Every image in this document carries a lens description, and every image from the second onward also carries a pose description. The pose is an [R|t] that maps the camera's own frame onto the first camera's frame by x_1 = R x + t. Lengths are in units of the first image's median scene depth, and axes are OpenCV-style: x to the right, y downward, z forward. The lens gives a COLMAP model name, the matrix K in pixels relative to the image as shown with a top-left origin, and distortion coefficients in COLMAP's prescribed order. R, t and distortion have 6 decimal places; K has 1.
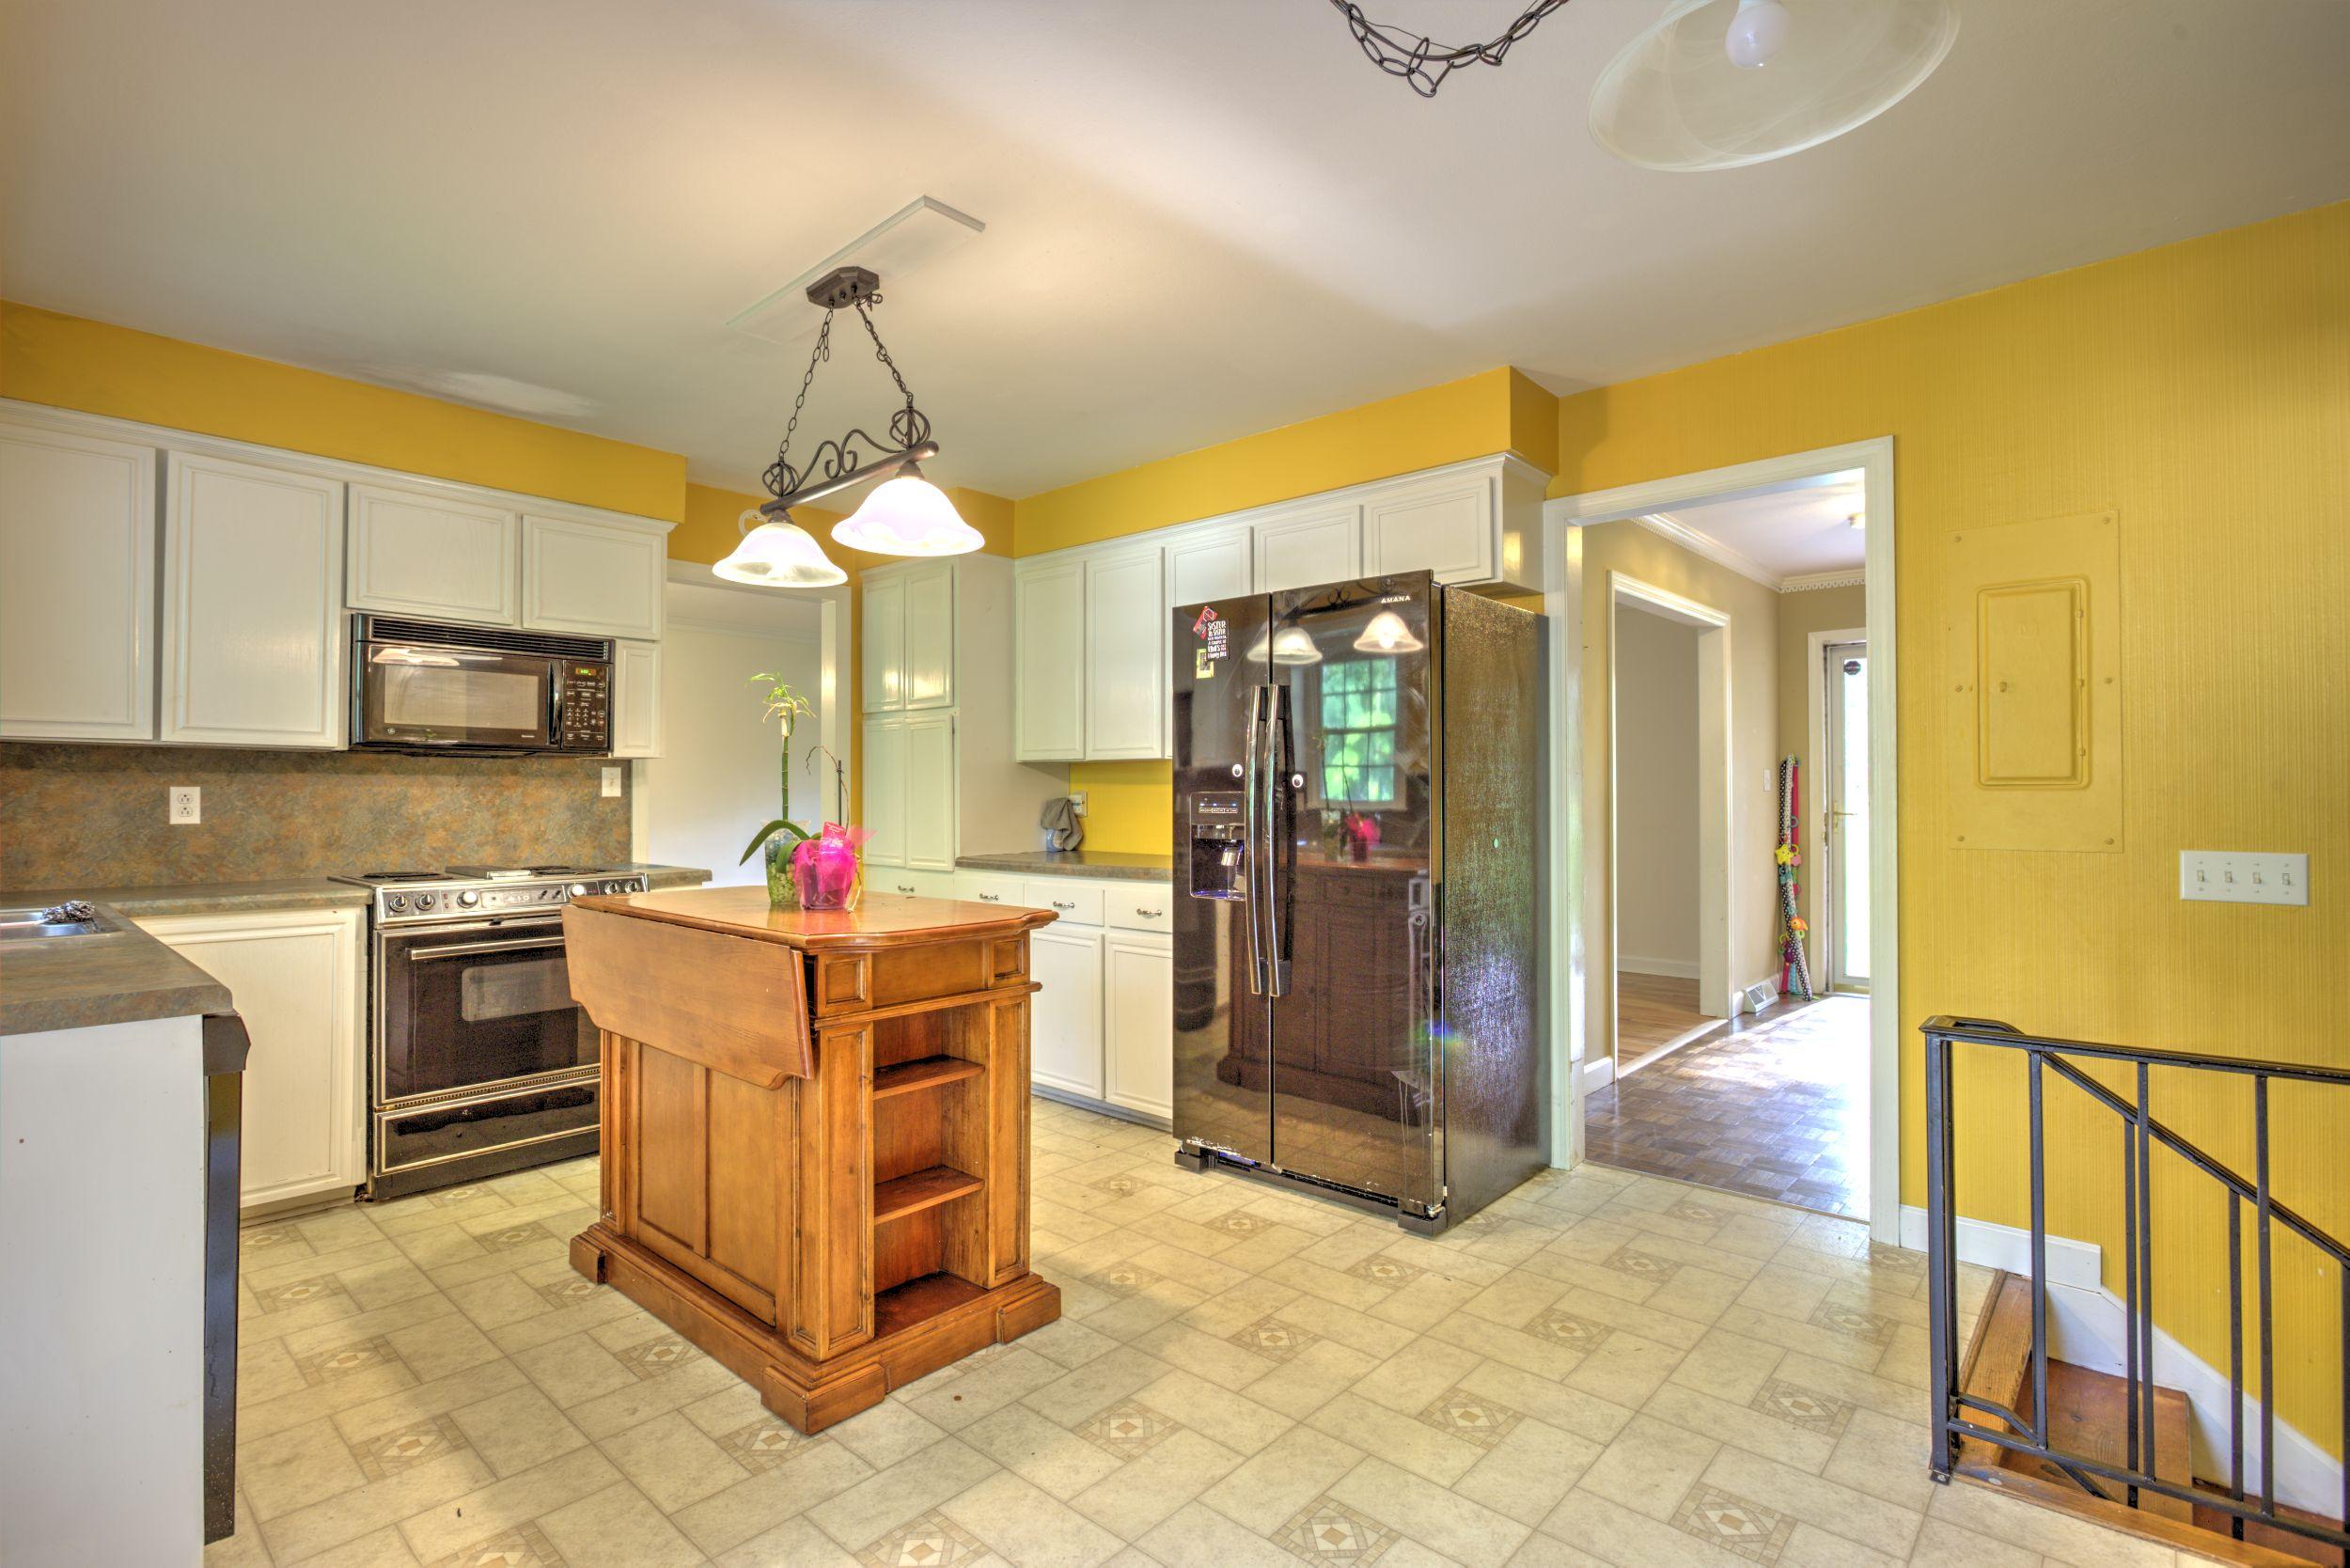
lens RADIAL K [[1134.5, 0, 1167.6], [0, 1134.5, 779.6], [0, 0, 1]] dist [-0.002771, 0.004734]
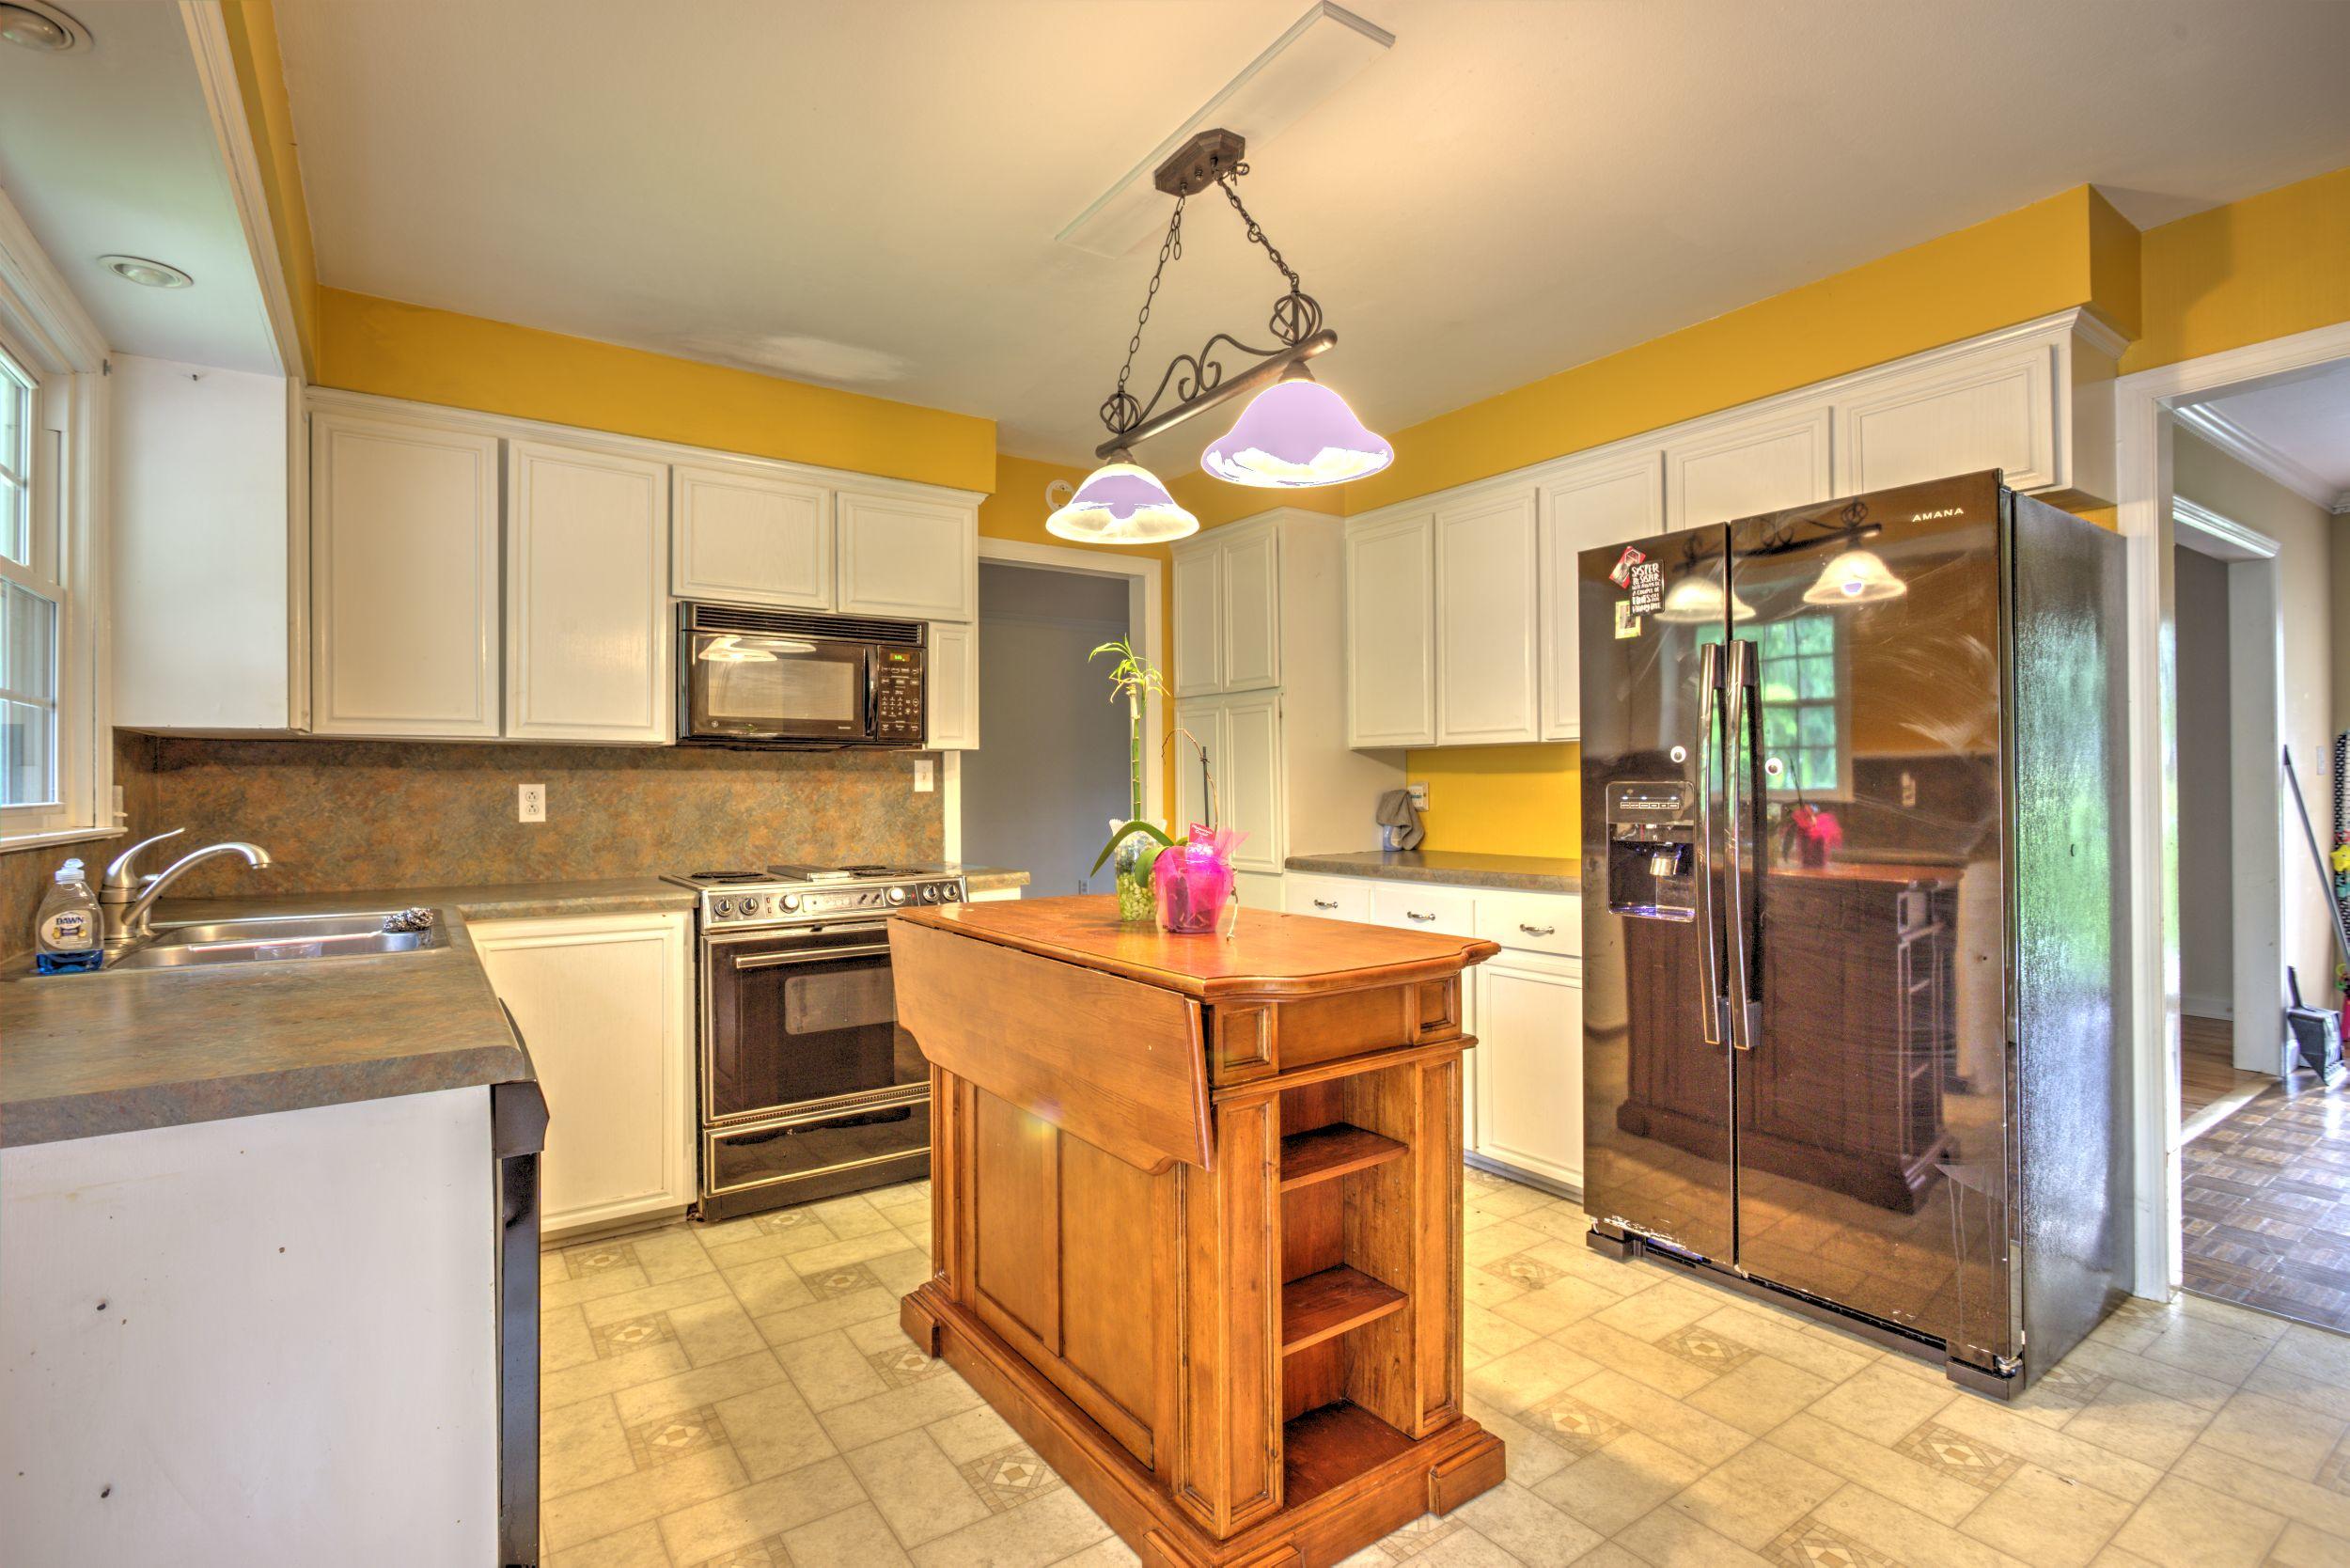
lens RADIAL K [[1134.5, 0, 1167.6], [0, 1134.5, 779.6], [0, 0, 1]] dist [-0.002771, 0.004734]
pose [[0.974552, -0.007526, -0.224037, -0.125340], [0.009459, 0.999927, 0.007555, 0.000104], [0.223963, -0.009482, 0.974551, 0.194227]]
